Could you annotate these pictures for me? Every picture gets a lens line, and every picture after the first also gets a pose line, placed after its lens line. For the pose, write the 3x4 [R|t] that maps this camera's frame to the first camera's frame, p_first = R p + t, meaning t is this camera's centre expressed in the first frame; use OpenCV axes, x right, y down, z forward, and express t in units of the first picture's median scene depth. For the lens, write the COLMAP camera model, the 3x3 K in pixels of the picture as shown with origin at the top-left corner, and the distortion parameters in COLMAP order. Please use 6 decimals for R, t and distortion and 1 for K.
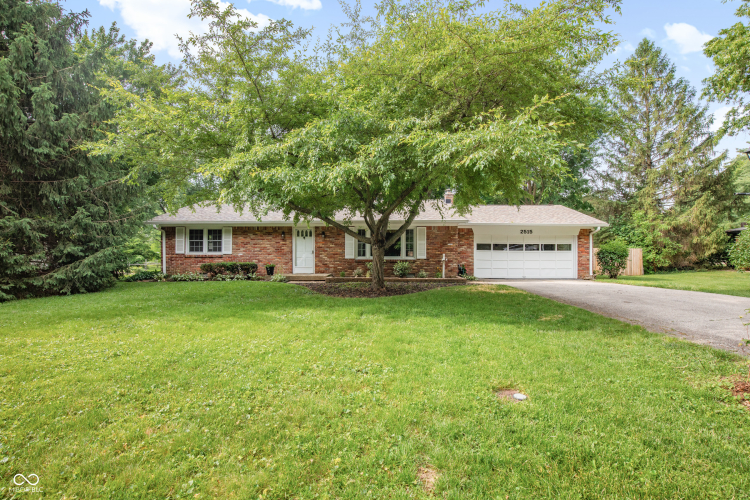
lens RADIAL K [[345.8, 0, 374.9], [0, 345.8, 254.7], [0, 0, 1]] dist [-0.000351, -0.000048]
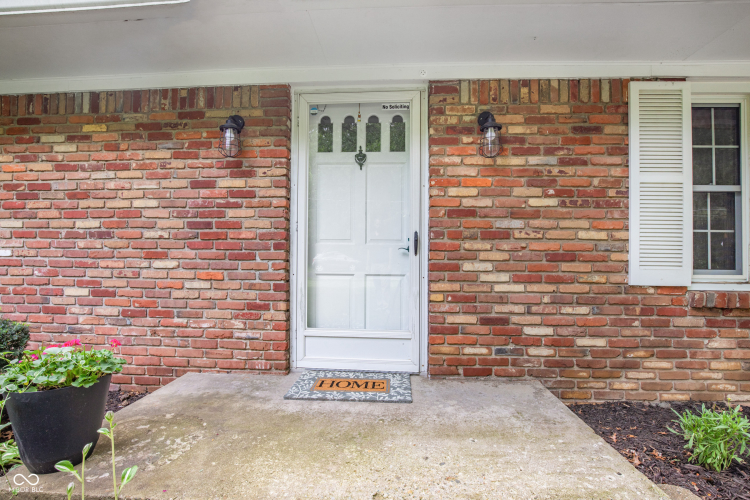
lens RADIAL K [[345.8, 0, 375.1], [0, 345.8, 243.4], [0, 0, 1]] dist [-0.000351, -0.000048]
pose [[0.997550, 0.005578, -0.069731, -0.187281], [-0.003918, 0.999706, 0.023925, -0.010759], [0.069844, -0.023593, 0.997279, 0.838444]]
